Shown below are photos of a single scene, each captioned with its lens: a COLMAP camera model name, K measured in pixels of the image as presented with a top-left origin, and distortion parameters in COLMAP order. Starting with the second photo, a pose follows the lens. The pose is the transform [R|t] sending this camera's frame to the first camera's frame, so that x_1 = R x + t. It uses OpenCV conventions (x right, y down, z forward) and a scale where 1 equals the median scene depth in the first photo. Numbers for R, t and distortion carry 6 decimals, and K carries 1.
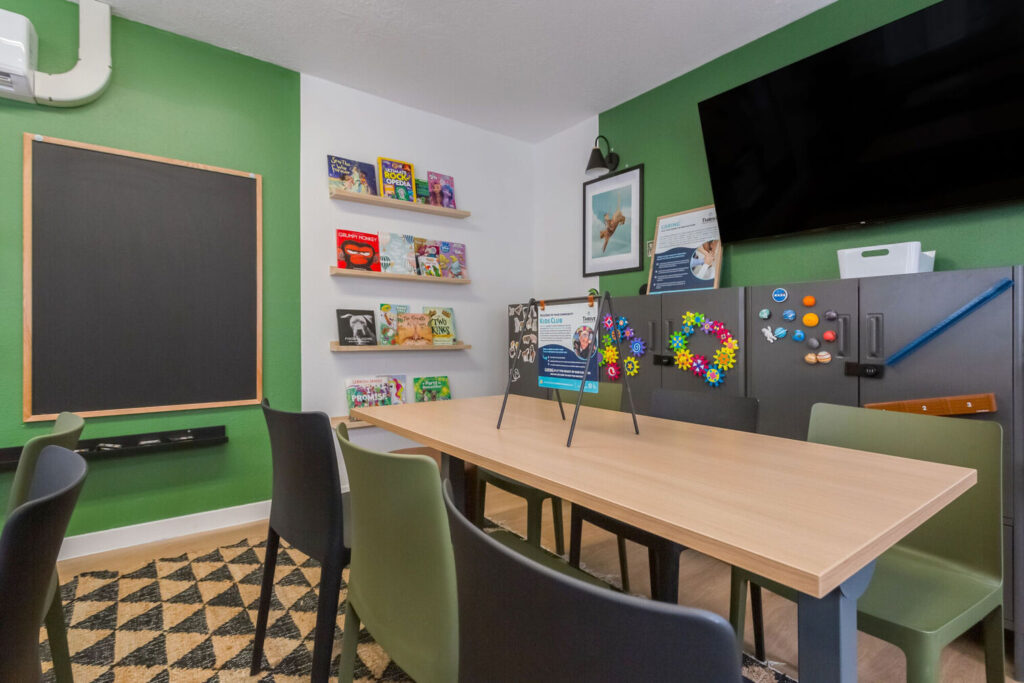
lens RADIAL K [[493.5, 0, 511.9], [0, 493.5, 336.4], [0, 0, 1]] dist [-0.005119, 0.000611]
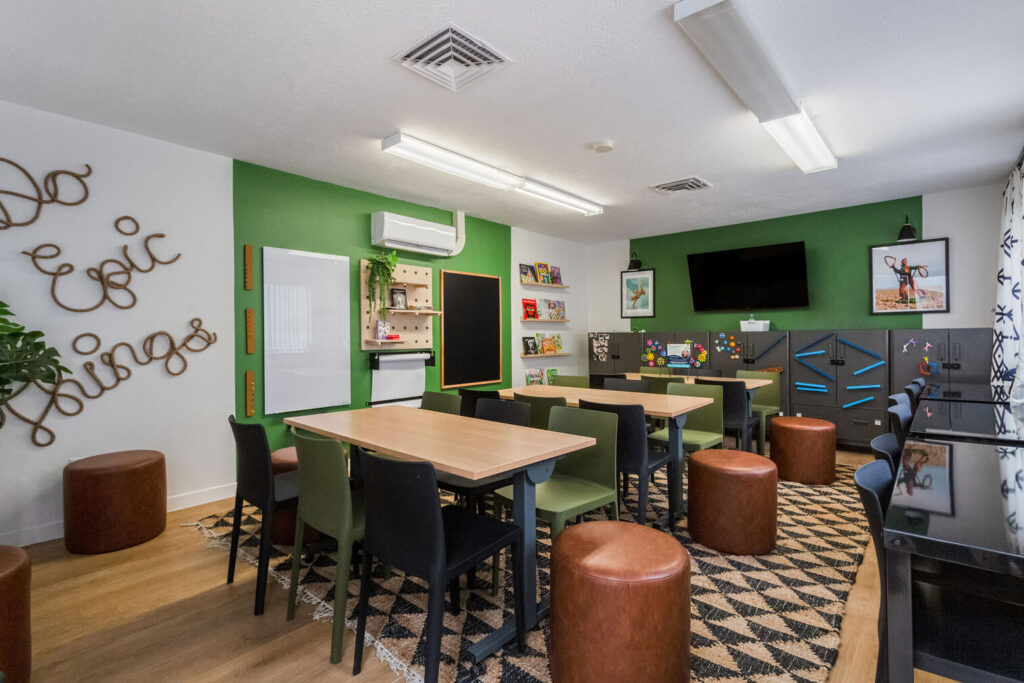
lens RADIAL K [[493.5, 0, 511.3], [0, 493.5, 339.7], [0, 0, 1]] dist [-0.005119, 0.000611]
pose [[0.980688, -0.007899, 0.195417, -0.789491], [0.006872, 0.999959, 0.005933, -0.054755], [-0.195456, -0.004476, 0.980702, -1.018663]]
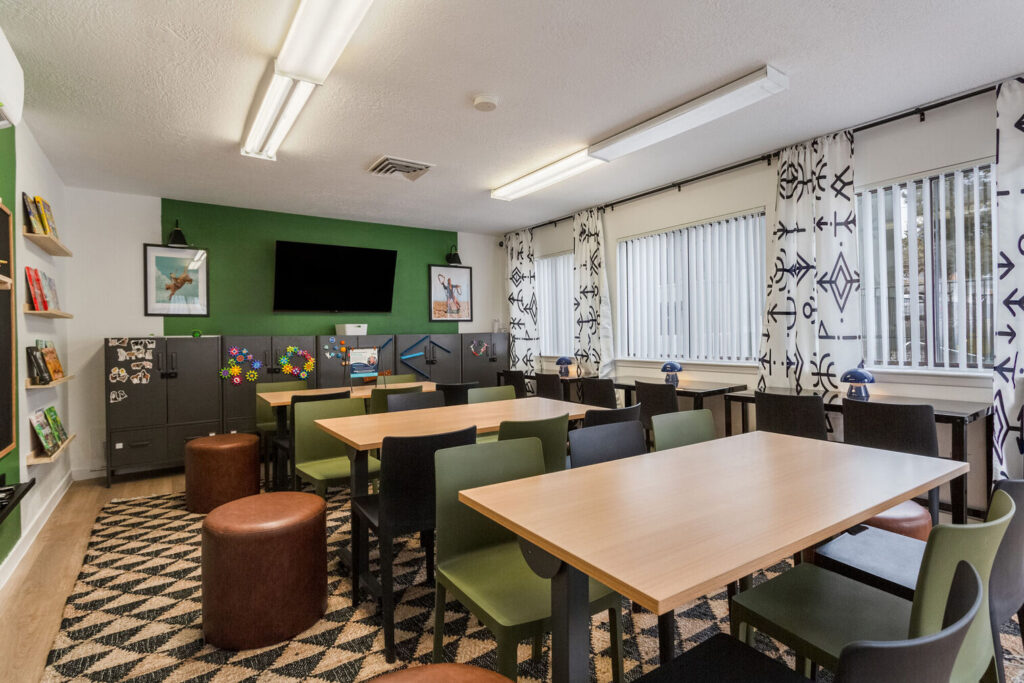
lens RADIAL K [[493.5, 0, 507.3], [0, 493.5, 325.9], [0, 0, 1]] dist [-0.005119, 0.000611]
pose [[0.052511, 0.019765, 0.998425, -1.259984], [0.019149, 0.999600, -0.020795, -0.055307], [-0.998437, 0.020210, 0.052111, -0.023965]]
